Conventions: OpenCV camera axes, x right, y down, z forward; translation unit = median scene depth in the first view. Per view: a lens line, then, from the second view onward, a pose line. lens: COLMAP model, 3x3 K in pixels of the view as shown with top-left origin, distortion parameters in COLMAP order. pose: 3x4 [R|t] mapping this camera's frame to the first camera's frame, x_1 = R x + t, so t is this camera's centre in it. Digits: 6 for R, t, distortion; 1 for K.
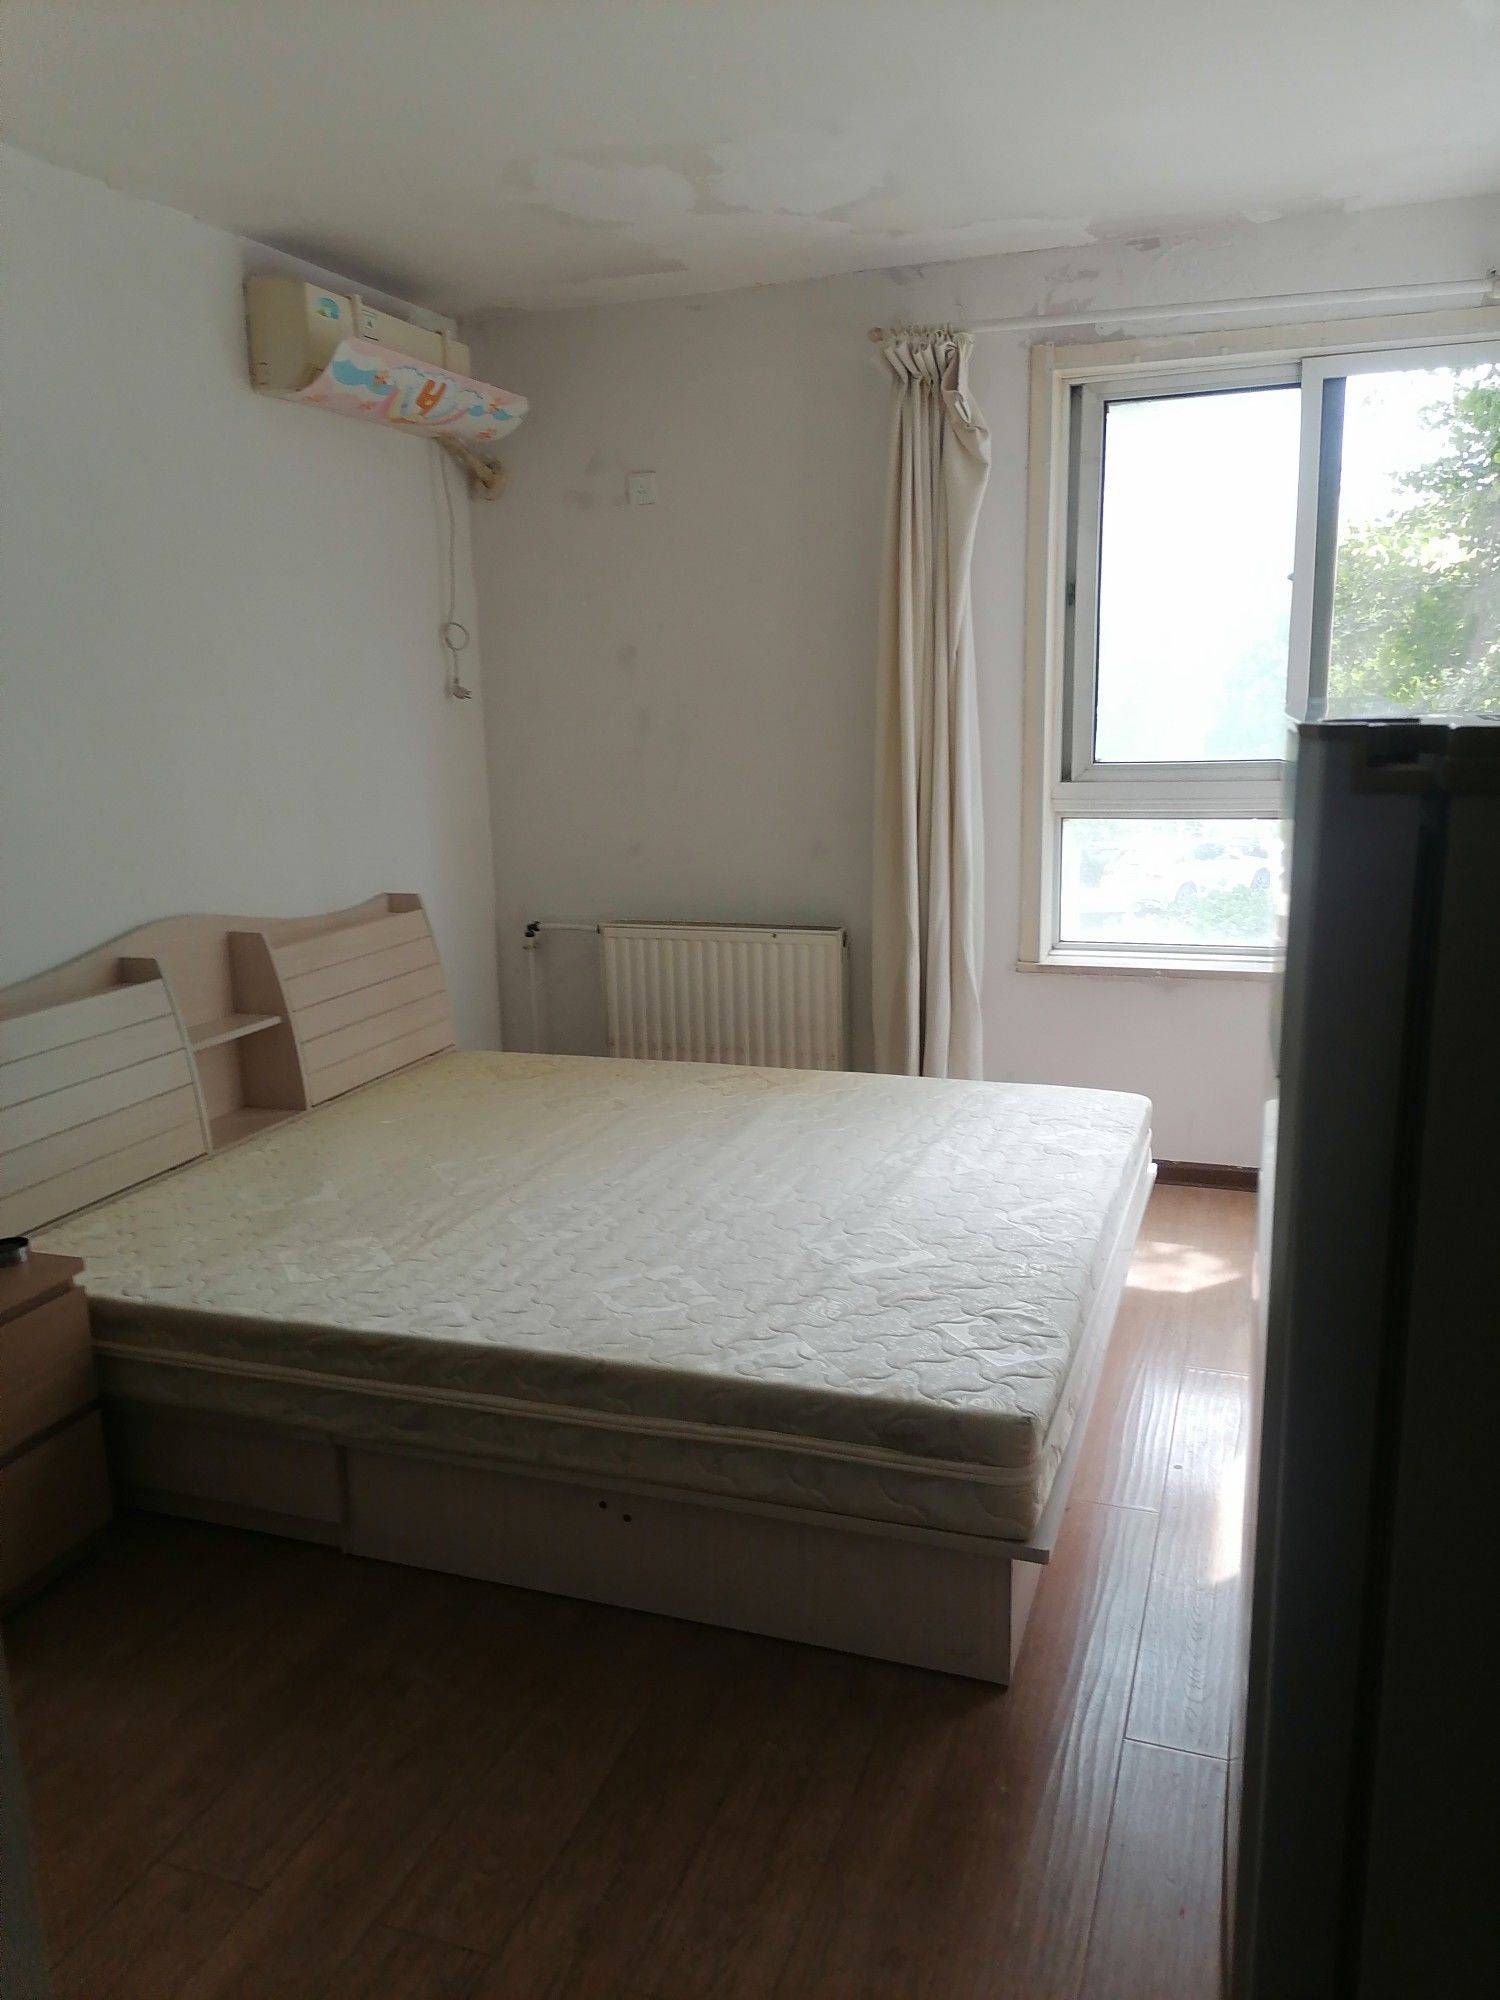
lens RADIAL K [[1504.2, 0, 750.8], [0, 1504.2, 1013.3], [0, 0, 1]] dist [0.047300, -0.032672]
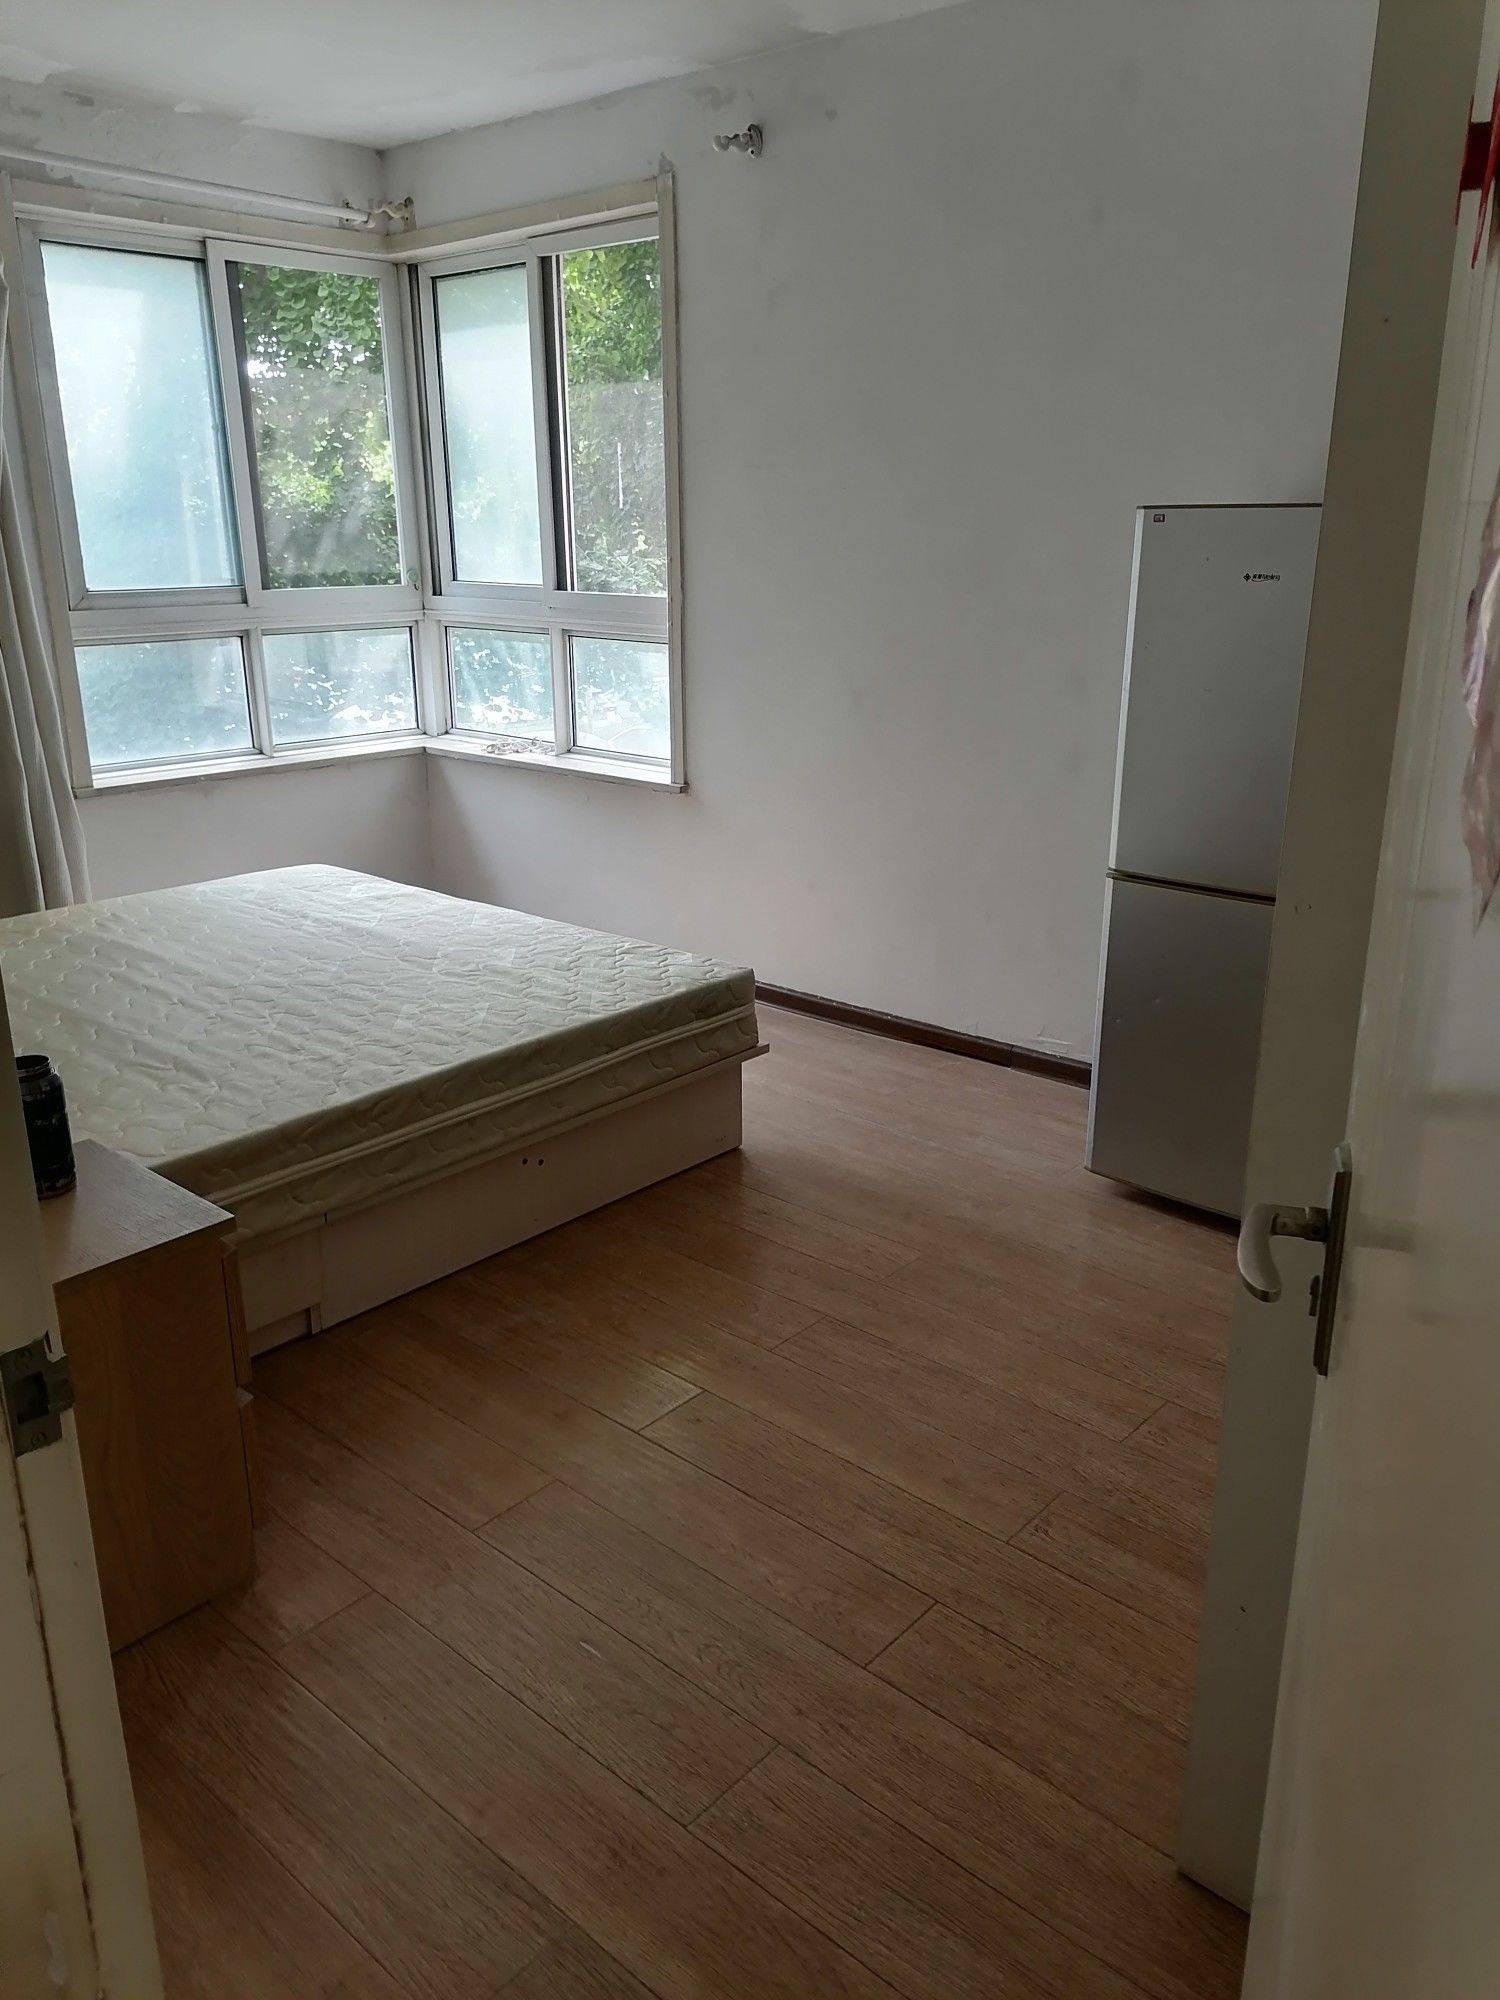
lens RADIAL K [[1504.2, 0, 755.3], [0, 1504.2, 995.2], [0, 0, 1]] dist [0.047300, -0.032672]
pose [[0.397765, -0.261584, 0.879407, -0.900183], [0.194874, 0.960712, 0.197625, -0.019654], [-0.896553, 0.092765, 0.433114, 0.210945]]
